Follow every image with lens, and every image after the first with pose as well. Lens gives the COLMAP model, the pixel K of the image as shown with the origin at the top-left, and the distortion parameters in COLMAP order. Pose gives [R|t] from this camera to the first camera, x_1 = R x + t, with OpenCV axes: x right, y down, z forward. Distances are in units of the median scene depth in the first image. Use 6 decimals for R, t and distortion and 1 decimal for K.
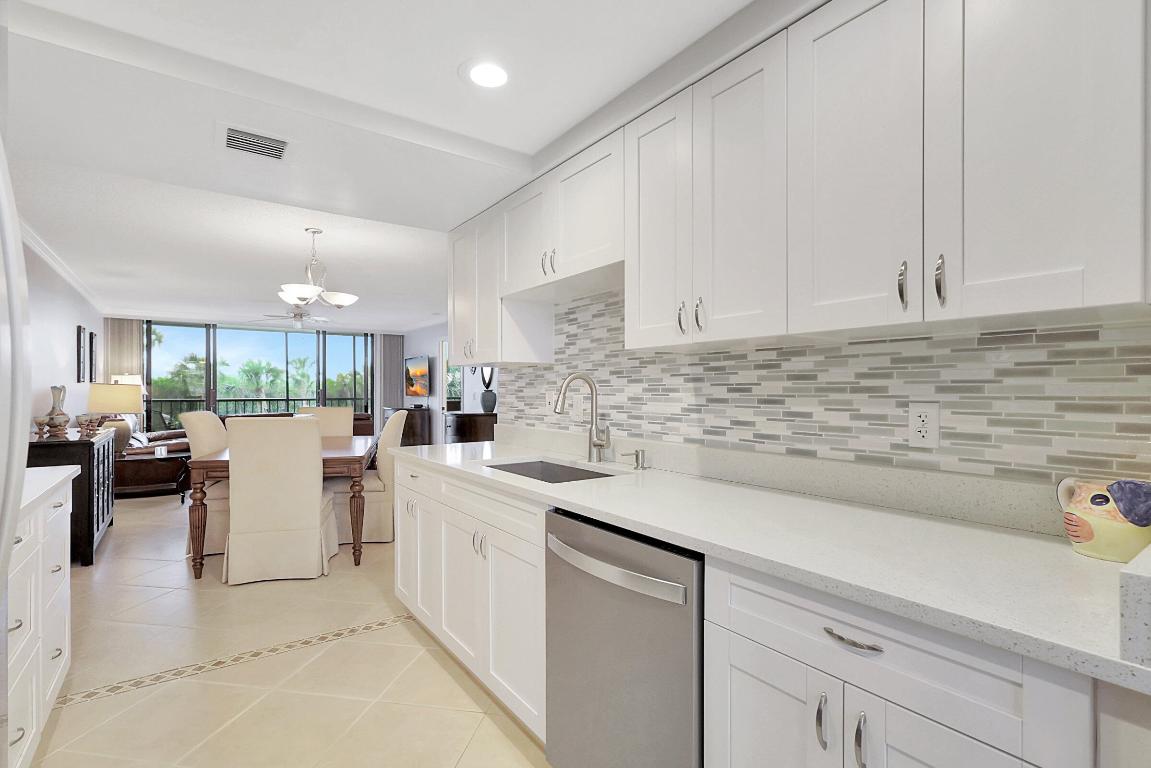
lens RADIAL K [[545.4, 0, 579.3], [0, 545.4, 382.3], [0, 0, 1]] dist [-0.002979, -0.000602]
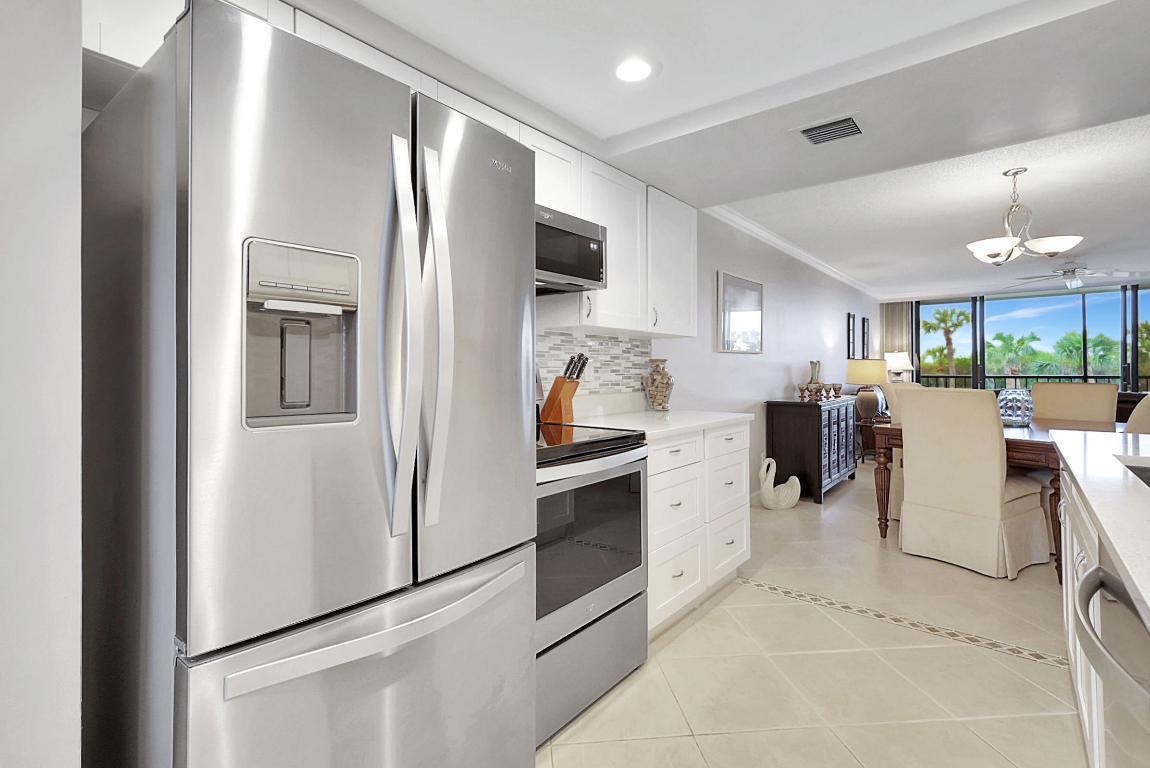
lens RADIAL K [[545.0, 0, 546.2], [0, 545.0, 358.0], [0, 0, 1]] dist [-0.002979, -0.000602]
pose [[0.216035, -0.024060, -0.976089, 0.216164], [0.016511, 0.999643, -0.020987, 0.019895], [0.976246, -0.011582, 0.216355, 0.131688]]
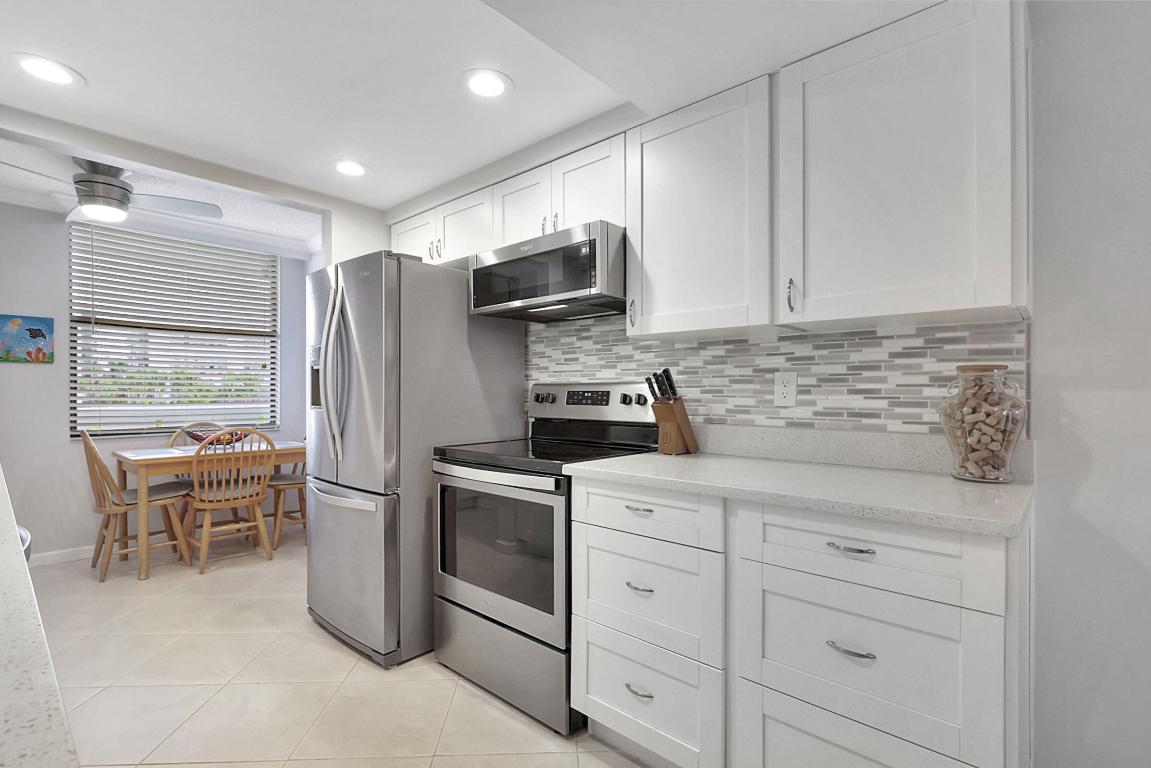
lens RADIAL K [[545.4, 0, 594.6], [0, 545.4, 395.2], [0, 0, 1]] dist [-0.002979, -0.000602]
pose [[-0.981057, -0.004902, -0.193659, -0.360377], [-0.002804, 0.999934, -0.011102, 0.035938], [0.193701, -0.010349, -0.981006, 0.982967]]
